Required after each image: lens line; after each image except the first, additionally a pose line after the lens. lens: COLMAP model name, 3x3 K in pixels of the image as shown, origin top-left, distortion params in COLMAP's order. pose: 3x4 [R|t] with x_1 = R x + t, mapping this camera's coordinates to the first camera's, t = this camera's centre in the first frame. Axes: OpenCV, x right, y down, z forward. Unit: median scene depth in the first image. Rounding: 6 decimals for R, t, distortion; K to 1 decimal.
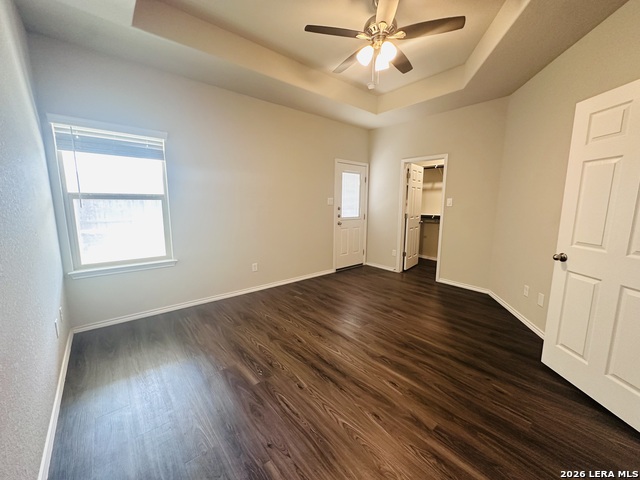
lens RADIAL K [[255.7, 0, 319.8], [0, 255.7, 239.4], [0, 0, 1]] dist [-0.000770, -0.000265]
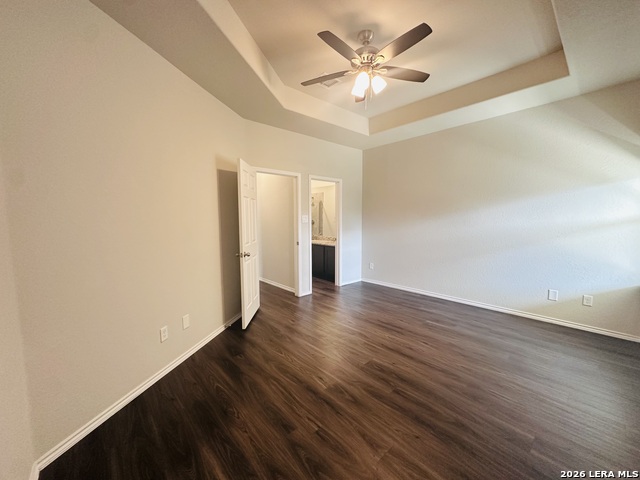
lens RADIAL K [[255.7, 0, 320.6], [0, 255.7, 239.9], [0, 0, 1]] dist [-0.000770, -0.000265]
pose [[-0.999844, 0.001699, -0.017592, 0.388392], [-0.002368, 0.973521, 0.228587, -0.290876], [0.017515, 0.228593, -0.973365, 1.928832]]
